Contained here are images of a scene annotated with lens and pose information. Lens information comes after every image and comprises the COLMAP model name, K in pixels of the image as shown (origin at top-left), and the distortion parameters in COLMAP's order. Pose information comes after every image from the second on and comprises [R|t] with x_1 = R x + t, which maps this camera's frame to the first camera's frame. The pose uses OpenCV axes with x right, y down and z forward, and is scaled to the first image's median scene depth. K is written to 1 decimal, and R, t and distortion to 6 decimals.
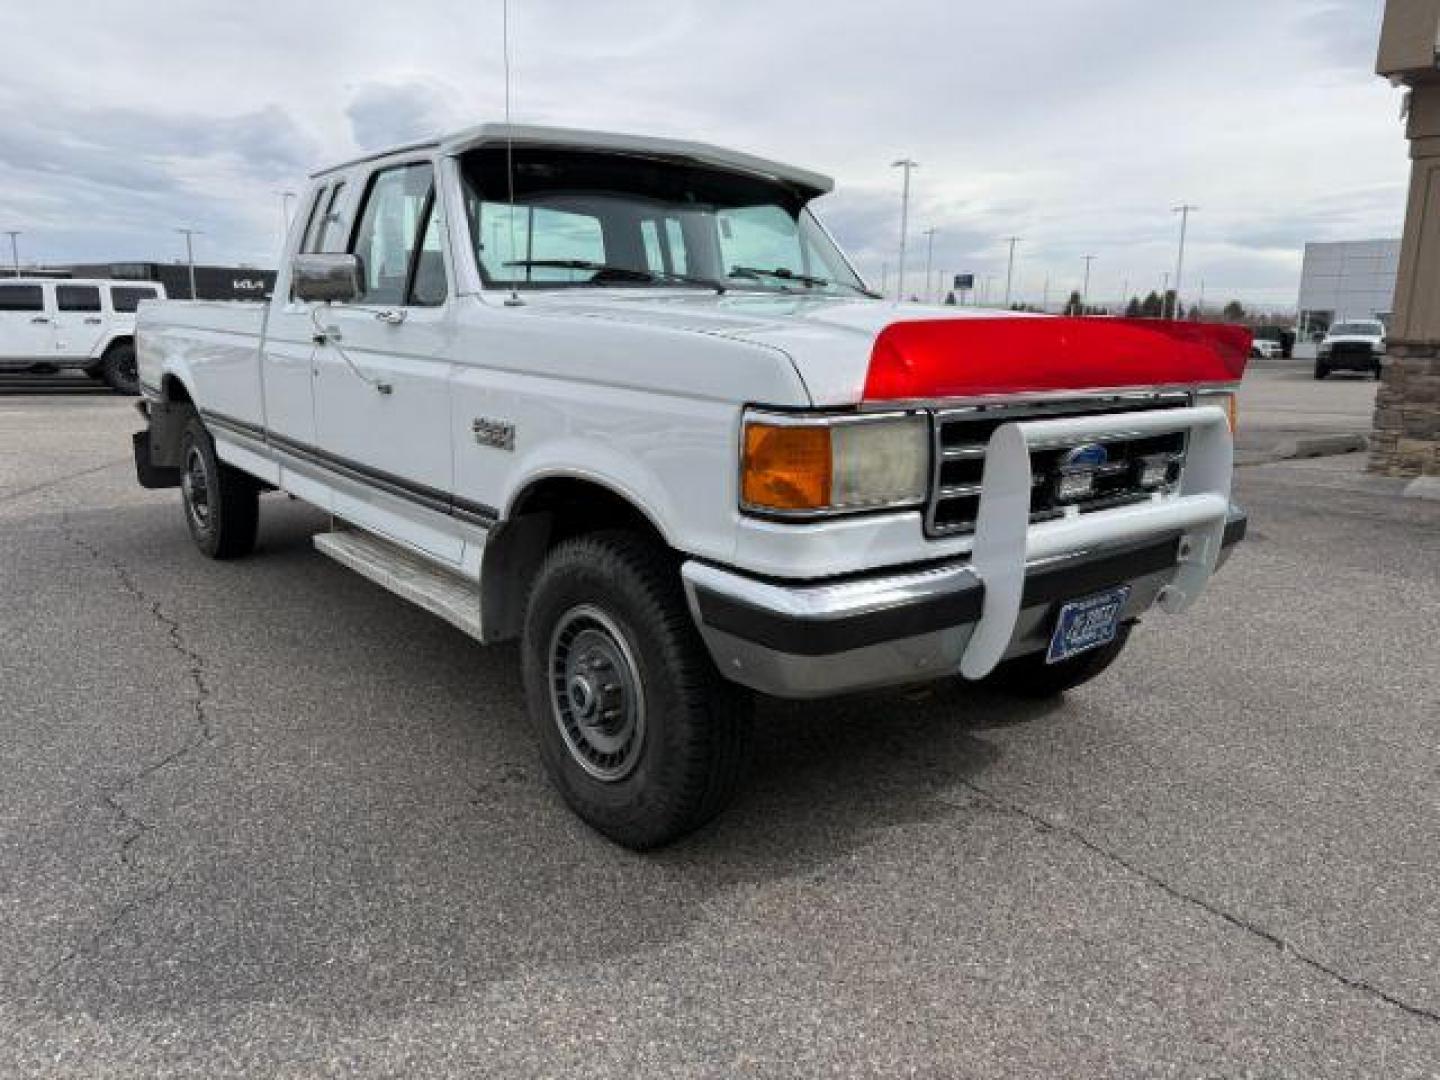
lens RADIAL K [[1022.3, 0, 731.6], [0, 1022.3, 536.2], [0, 0, 1]] dist [0.020101, -0.012573]
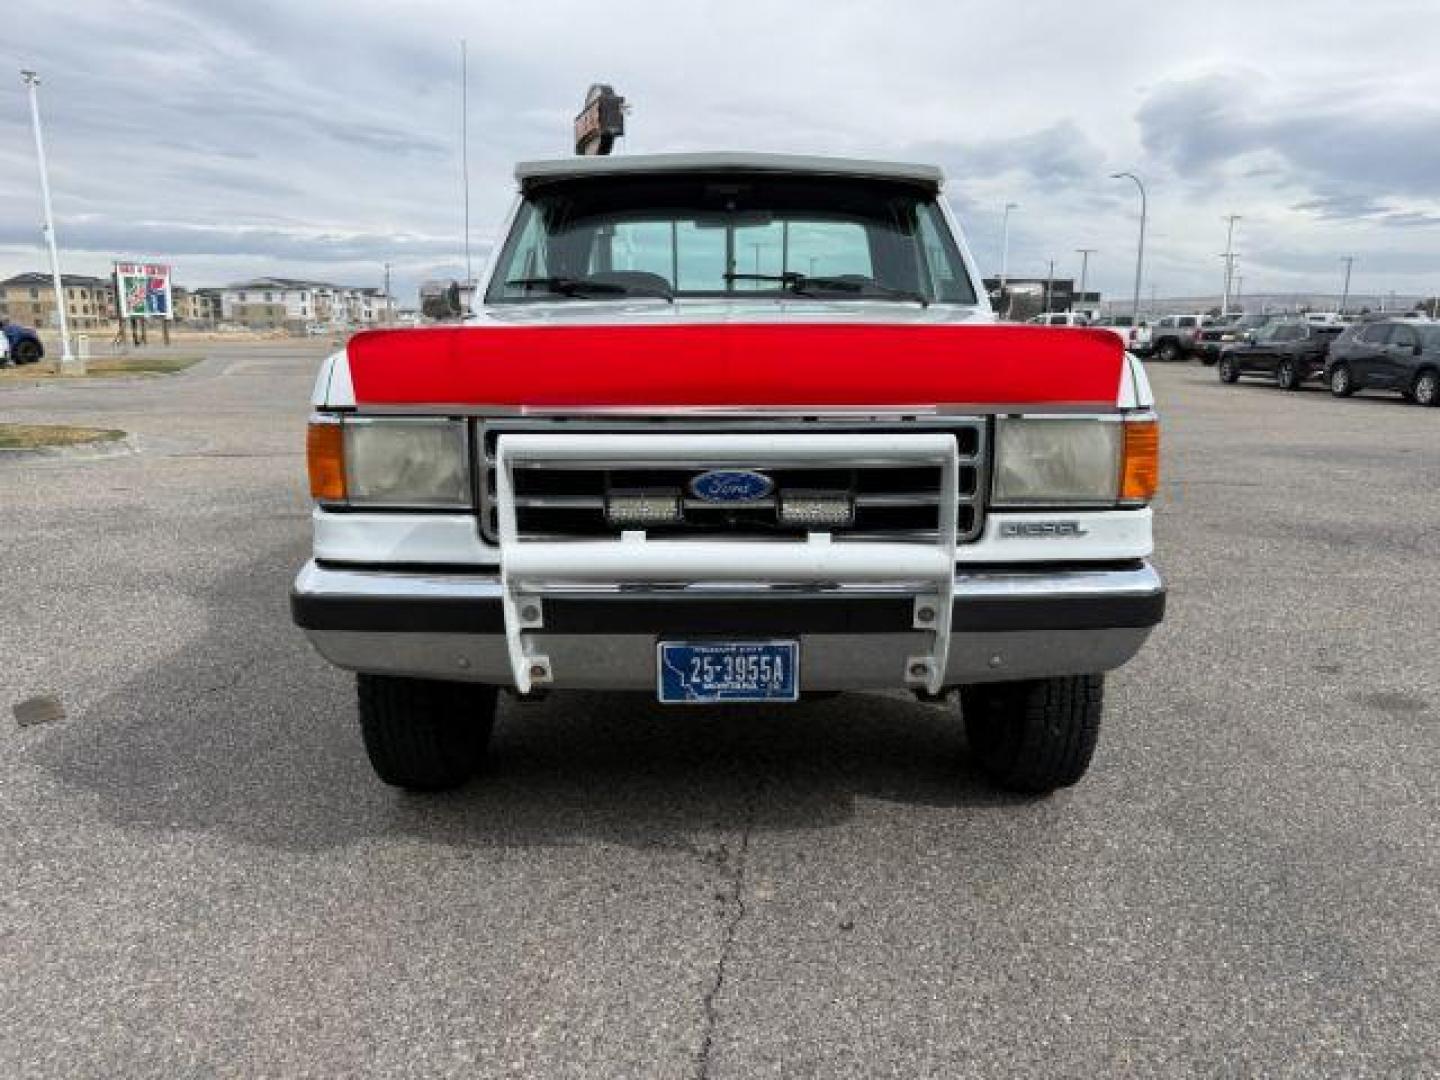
lens RADIAL K [[1022.3, 0, 753.9], [0, 1022.3, 529.5], [0, 0, 1]] dist [0.020101, -0.012573]
pose [[0.769697, 0.106182, -0.629517, 1.191600], [-0.121542, 0.992409, 0.018785, -0.071922], [0.626732, 0.062054, 0.776760, 0.423677]]
